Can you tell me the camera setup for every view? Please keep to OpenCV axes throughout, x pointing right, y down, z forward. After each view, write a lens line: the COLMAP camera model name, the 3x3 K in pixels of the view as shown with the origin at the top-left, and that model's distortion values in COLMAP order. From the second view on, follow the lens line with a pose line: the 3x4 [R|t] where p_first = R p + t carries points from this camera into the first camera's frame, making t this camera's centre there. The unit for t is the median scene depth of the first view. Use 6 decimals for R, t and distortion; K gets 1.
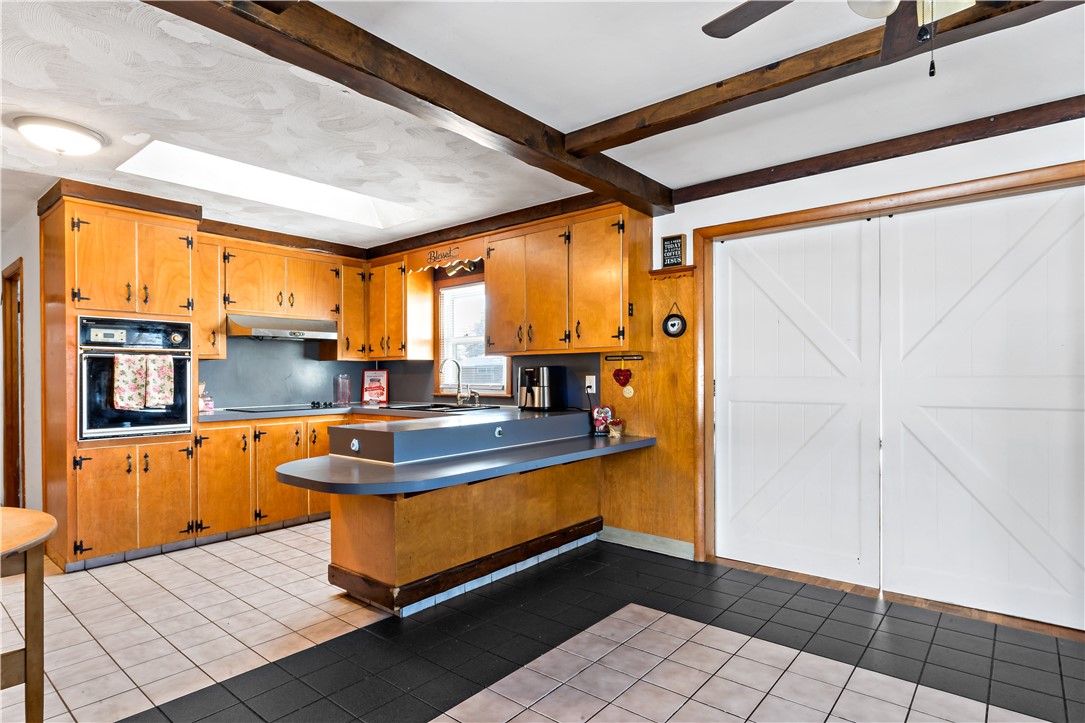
lens RADIAL K [[573.2, 0, 529.0], [0, 573.2, 375.4], [0, 0, 1]] dist [-0.000551, 0.001099]
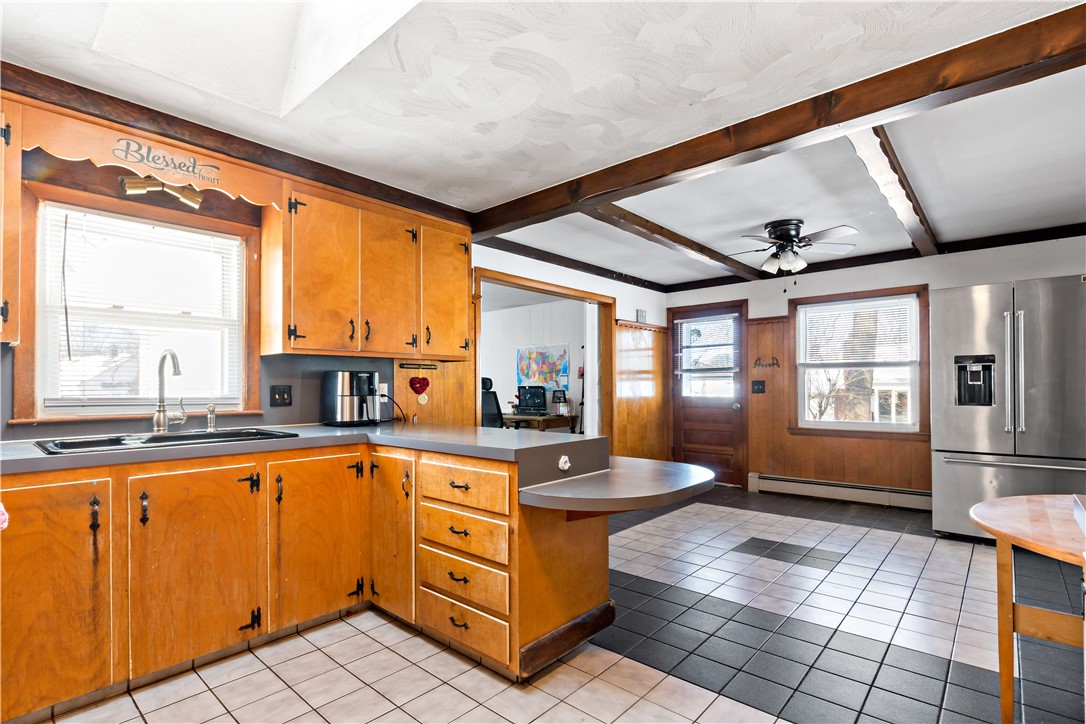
lens RADIAL K [[498.4, 0, 554.9], [0, 498.4, 384.0], [0, 0, 1]] dist [-0.000281, 0.000132]
pose [[0.023930, 0.015459, 0.999594, -0.785049], [0.009065, 0.999836, -0.015680, 0.018100], [-0.999673, 0.009437, 0.023786, 0.783397]]
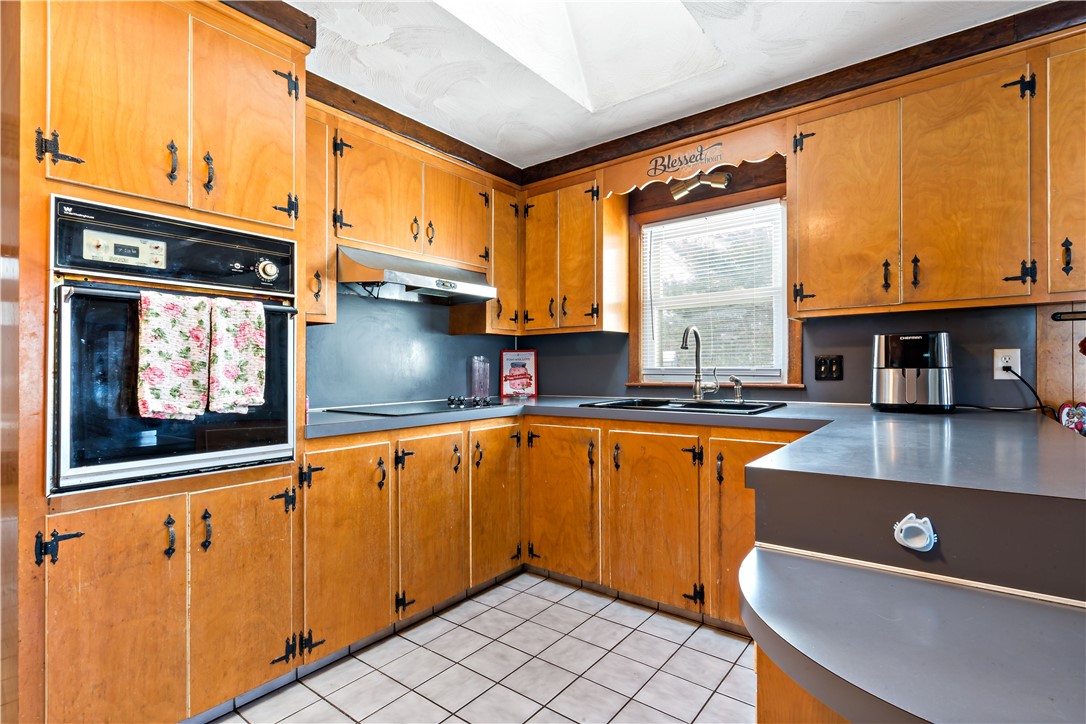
lens RADIAL K [[516.0, 0, 543.0], [0, 516.0, 362.0], [0, 0, 1]] dist [-0.004513, 0.000803]
pose [[0.998291, -0.001790, 0.058409, -0.421174], [0.002715, 0.999872, -0.015748, 0.022640], [-0.058373, 0.015879, 0.998169, 0.566692]]
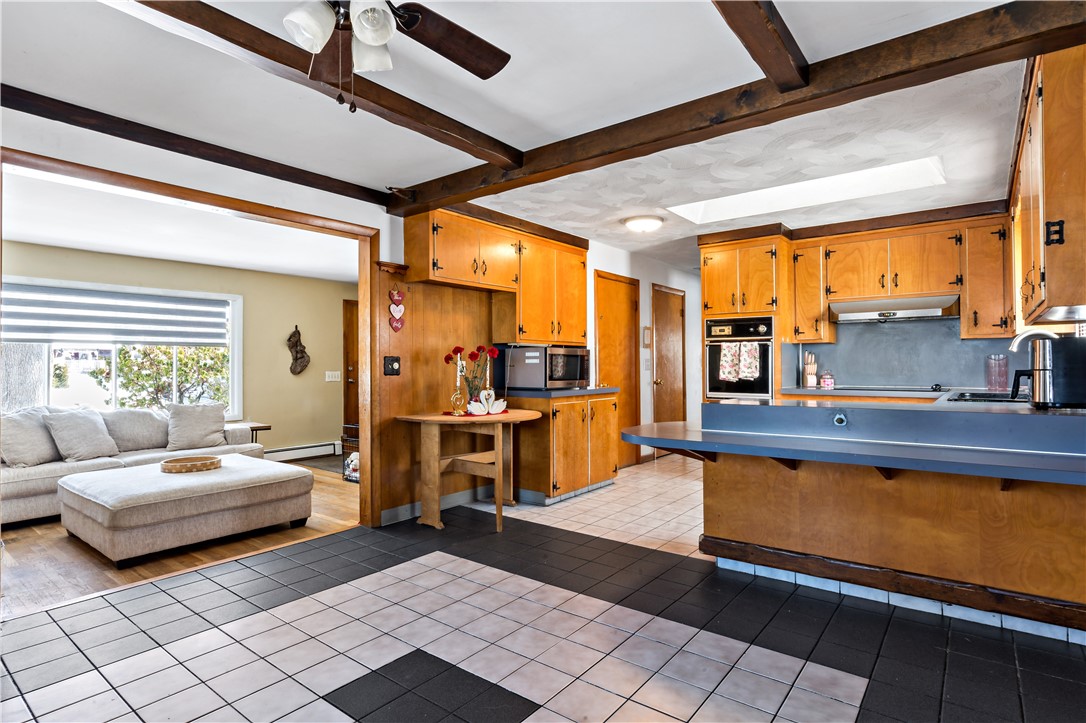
lens RADIAL K [[529.2, 0, 540.6], [0, 529.2, 355.4], [0, 0, 1]] dist [-0.002014, 0.000775]
pose [[0.071844, -0.010040, -0.997365, 0.587963], [0.003812, 0.999945, -0.009792, 0.007033], [0.997409, -0.003099, 0.071878, 0.414206]]
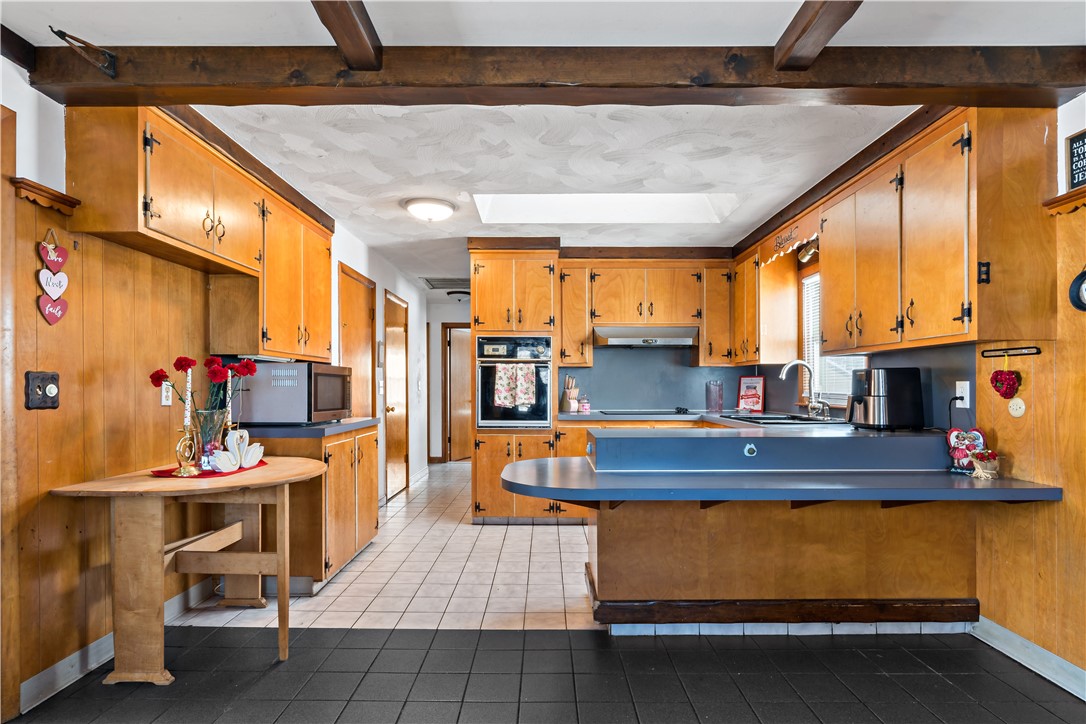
lens RADIAL K [[562.7, 0, 526.2], [0, 562.7, 383.9], [0, 0, 1]] dist [-0.002226, 0.001024]
pose [[0.648843, 0.005384, -0.760904, 0.283583], [-0.006460, 0.999978, 0.001567, 0.005843], [0.760895, 0.003898, 0.648863, 0.210053]]
